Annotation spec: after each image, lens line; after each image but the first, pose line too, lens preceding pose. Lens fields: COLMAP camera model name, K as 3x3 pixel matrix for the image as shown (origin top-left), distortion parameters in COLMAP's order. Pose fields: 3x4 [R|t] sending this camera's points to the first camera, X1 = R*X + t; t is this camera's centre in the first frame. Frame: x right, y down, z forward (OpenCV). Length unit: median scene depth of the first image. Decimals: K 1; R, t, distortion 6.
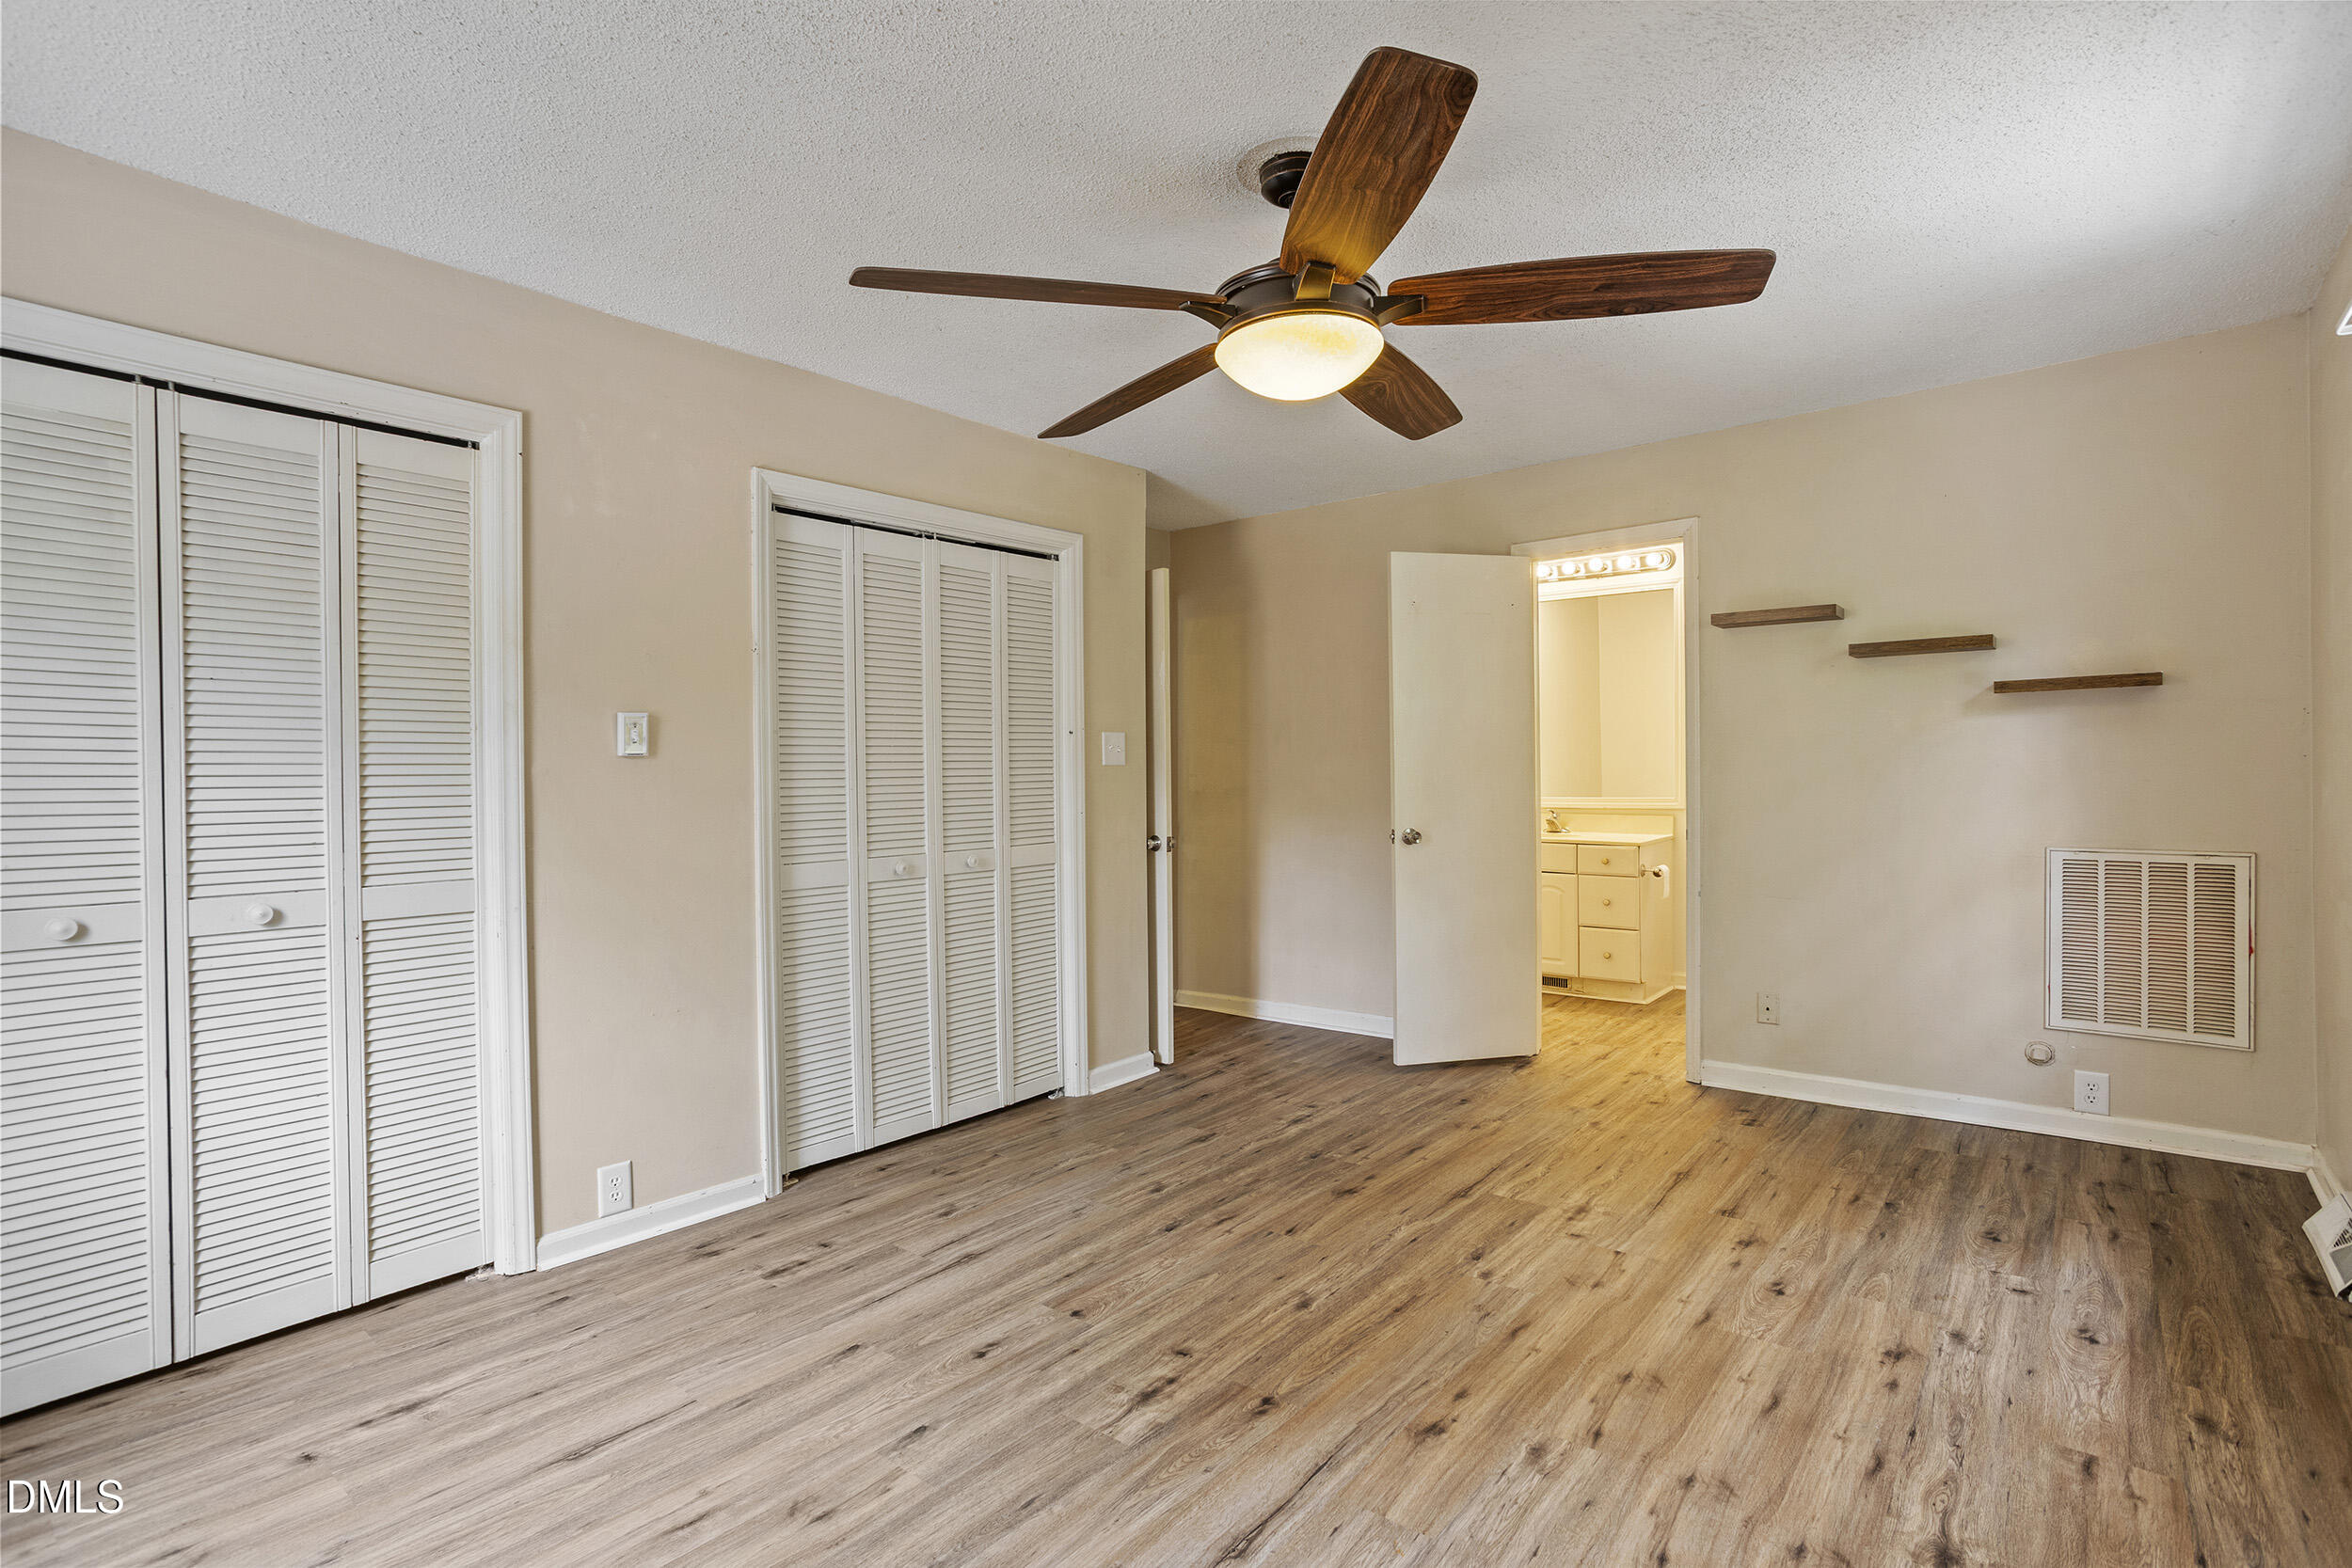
lens RADIAL K [[1142.0, 0, 1176.0], [0, 1142.0, 784.0], [0, 0, 1]] dist [-0.048123, 0.030395]
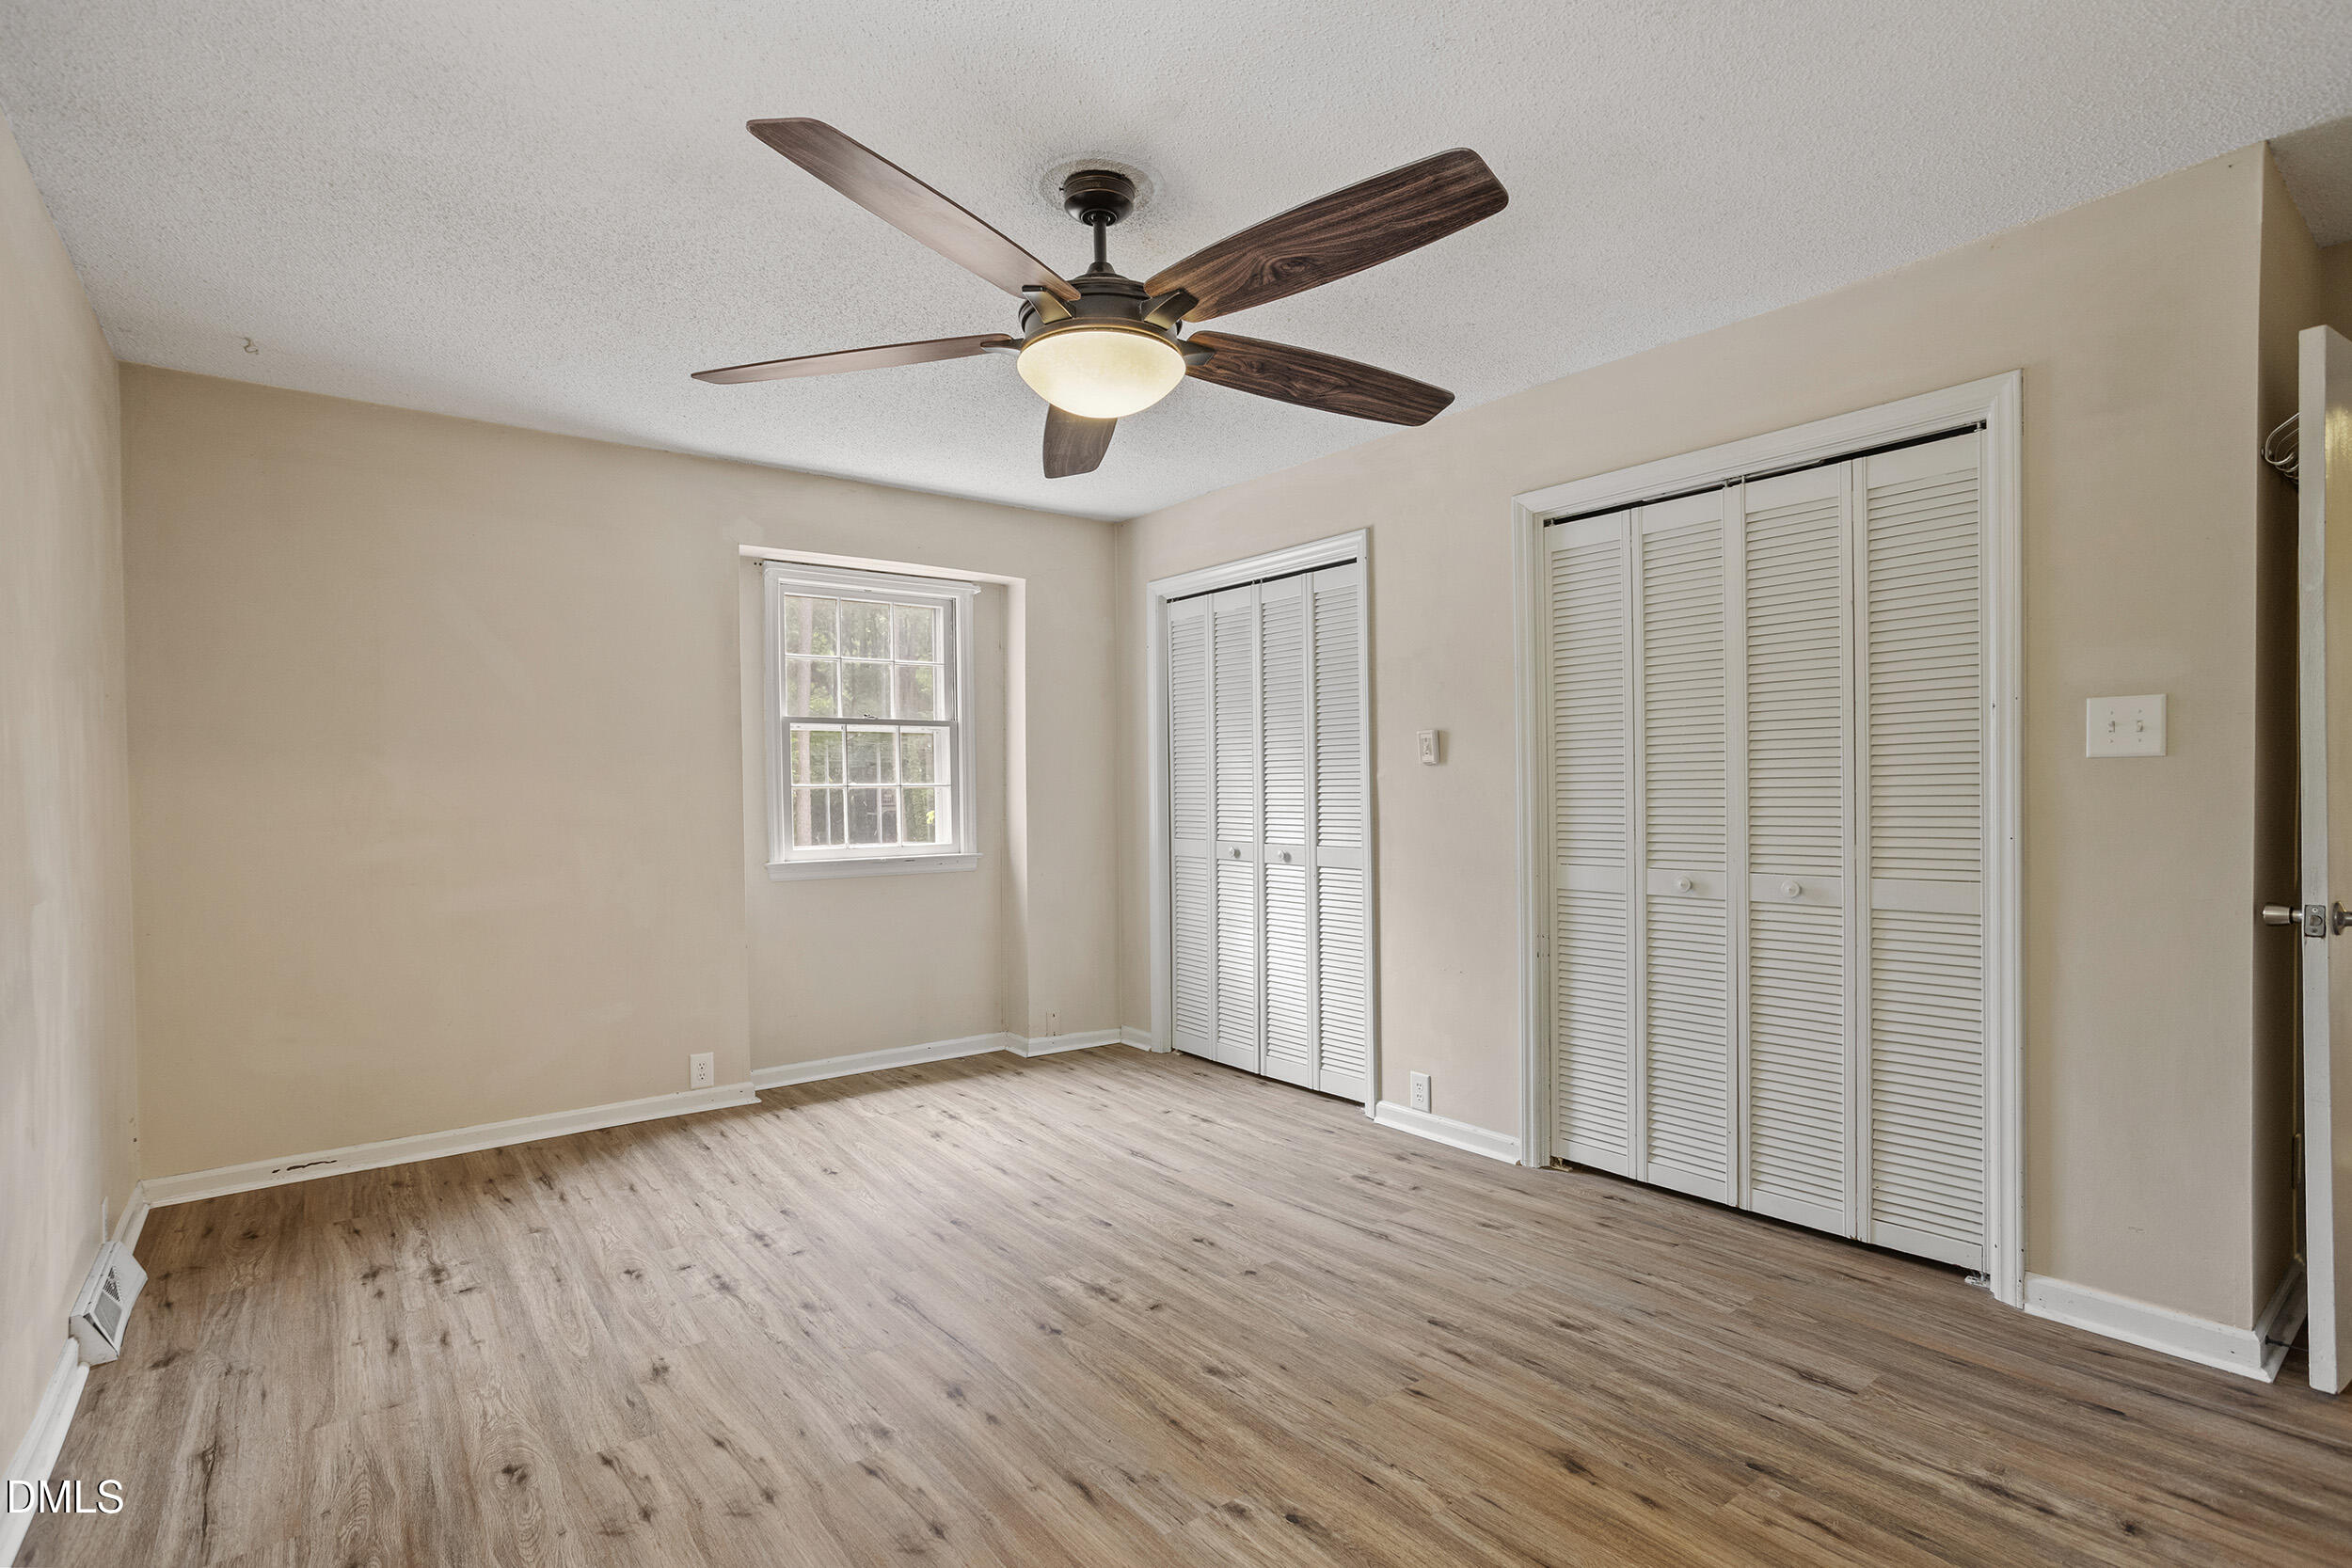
lens RADIAL K [[1130.7, 0, 1184.1], [0, 1130.7, 787.3], [0, 0, 1]] dist [-0.053709, 0.030551]
pose [[-0.212895, 0.017438, -0.976919, 0.986251], [0.006816, 0.999843, 0.016361, -0.030794], [0.977051, -0.003175, -0.212981, 1.155522]]
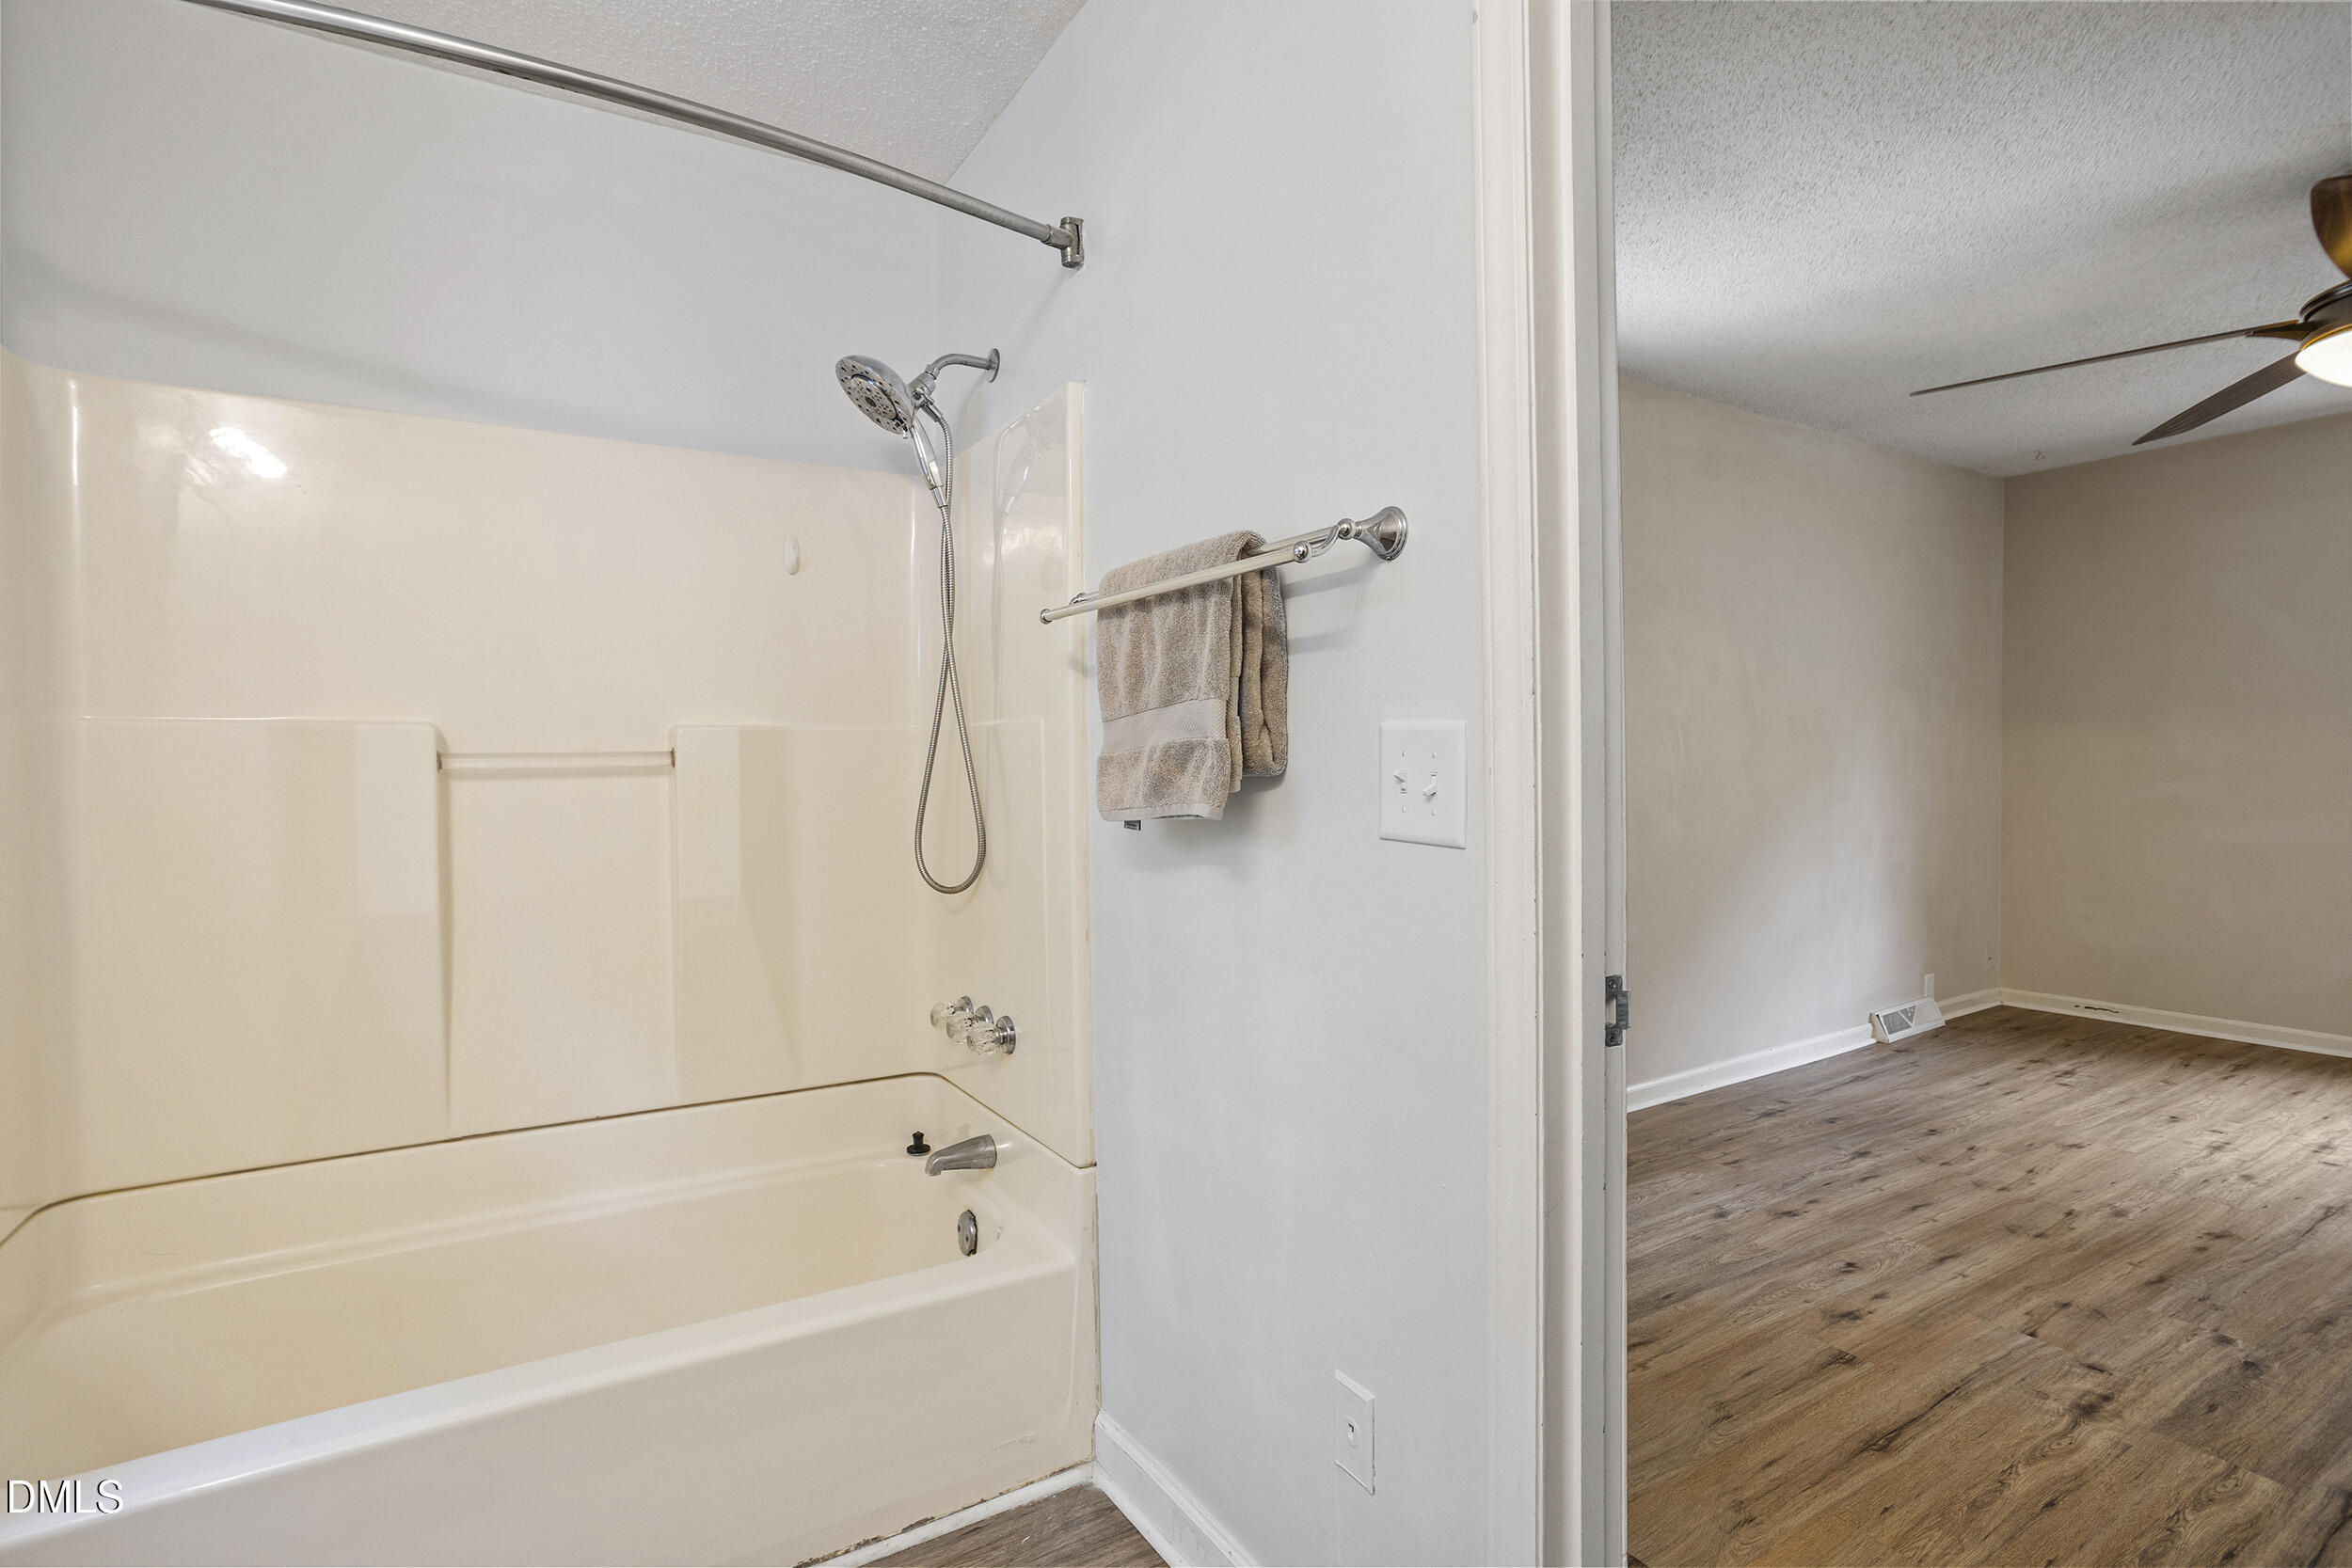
lens RADIAL K [[1142.0, 0, 1176.0], [0, 1142.0, 784.0], [0, 0, 1]] dist [-0.048123, 0.030395]
pose [[-0.944449, 0.021393, 0.327962, 0.759765], [0.029966, 0.999328, 0.021110, -0.027646], [-0.327290, 0.029765, -0.944455, 2.119044]]
